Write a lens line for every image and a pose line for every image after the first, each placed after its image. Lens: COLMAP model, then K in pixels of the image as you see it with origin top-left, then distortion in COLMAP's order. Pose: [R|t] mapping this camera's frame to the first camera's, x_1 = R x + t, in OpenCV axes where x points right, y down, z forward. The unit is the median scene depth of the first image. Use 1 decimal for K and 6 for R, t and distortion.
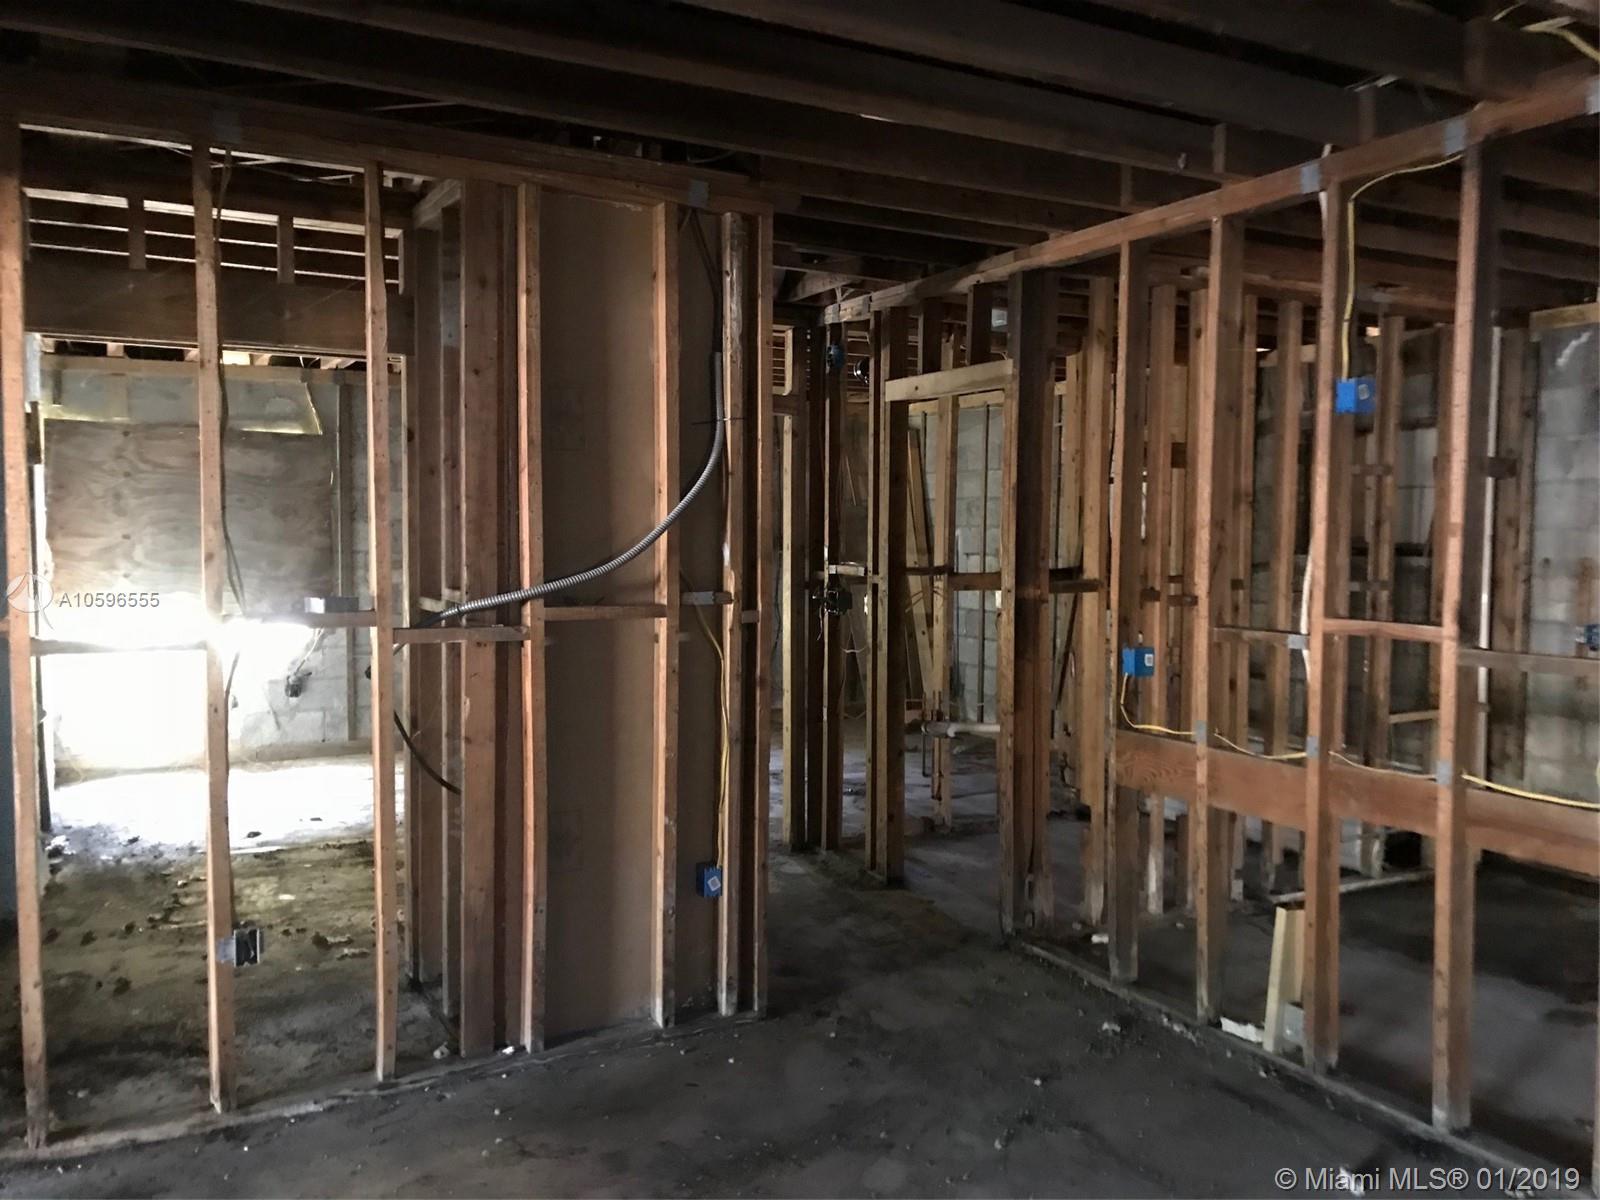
lens RADIAL K [[1325.6, 0, 809.1], [0, 1325.6, 605.0], [0, 0, 1]] dist [0.050696, -0.043781]
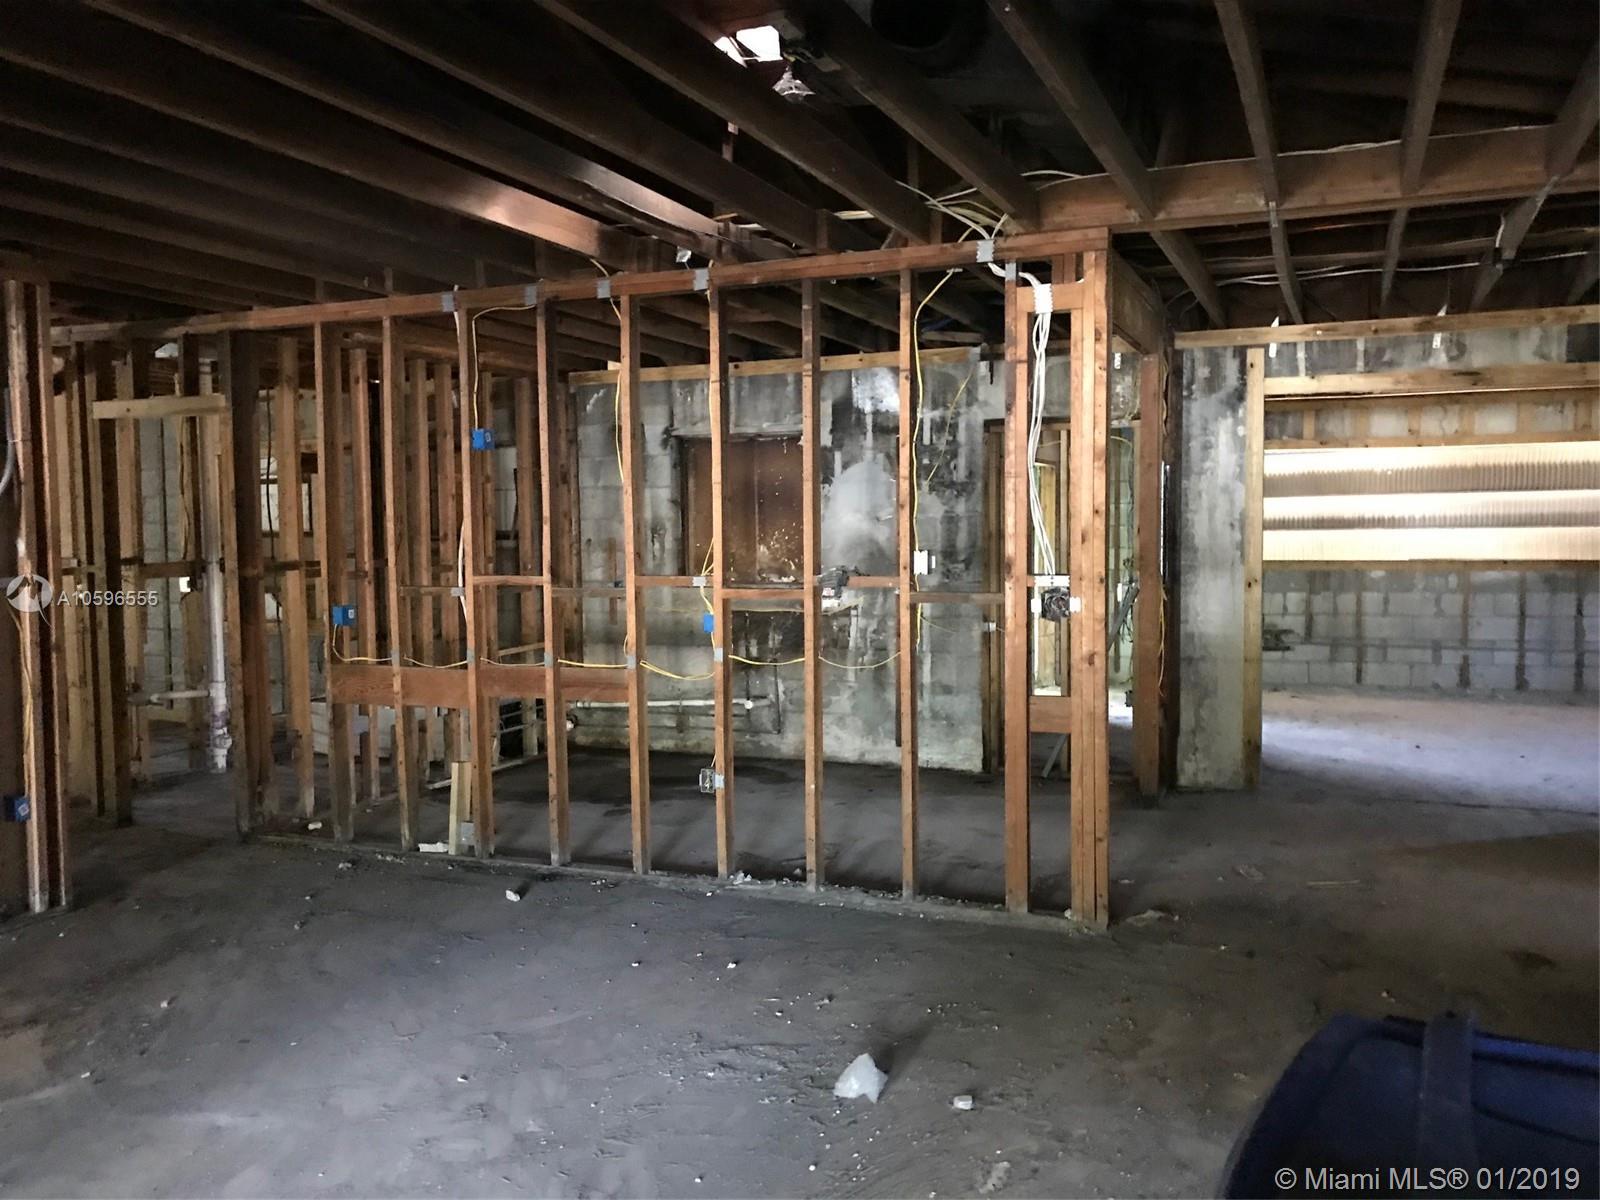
lens RADIAL K [[1325.6, 0, 809.1], [0, 1325.6, 605.0], [0, 0, 1]] dist [0.050696, -0.043781]
pose [[0.781758, -0.055942, 0.621068, -0.262890], [0.053154, 0.998321, 0.023016, 0.026041], [-0.621313, 0.015020, 0.783419, -0.452506]]
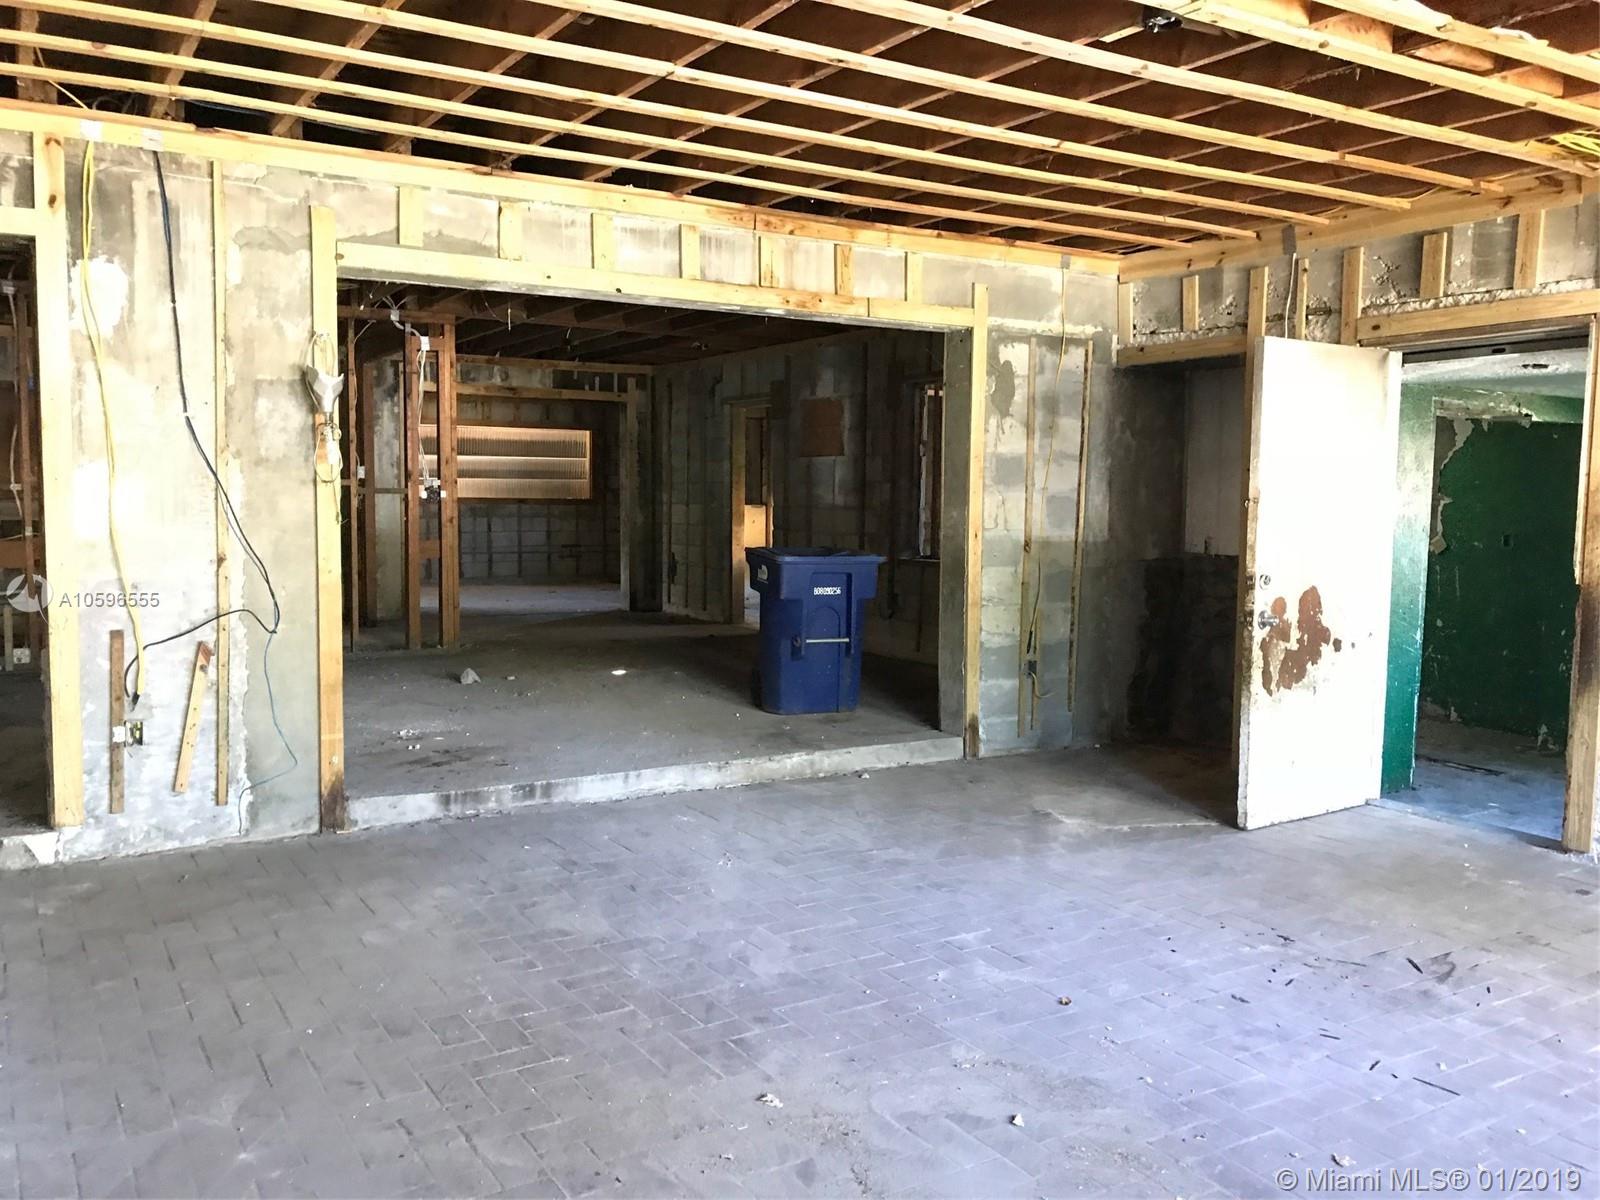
lens RADIAL K [[1325.6, 0, 809.1], [0, 1325.6, 605.0], [0, 0, 1]] dist [0.050696, -0.043781]
pose [[-0.019666, -0.092199, 0.995546, -1.798139], [0.049249, 0.994441, 0.093069, 0.073290], [-0.998593, 0.050860, -0.015016, -0.298351]]
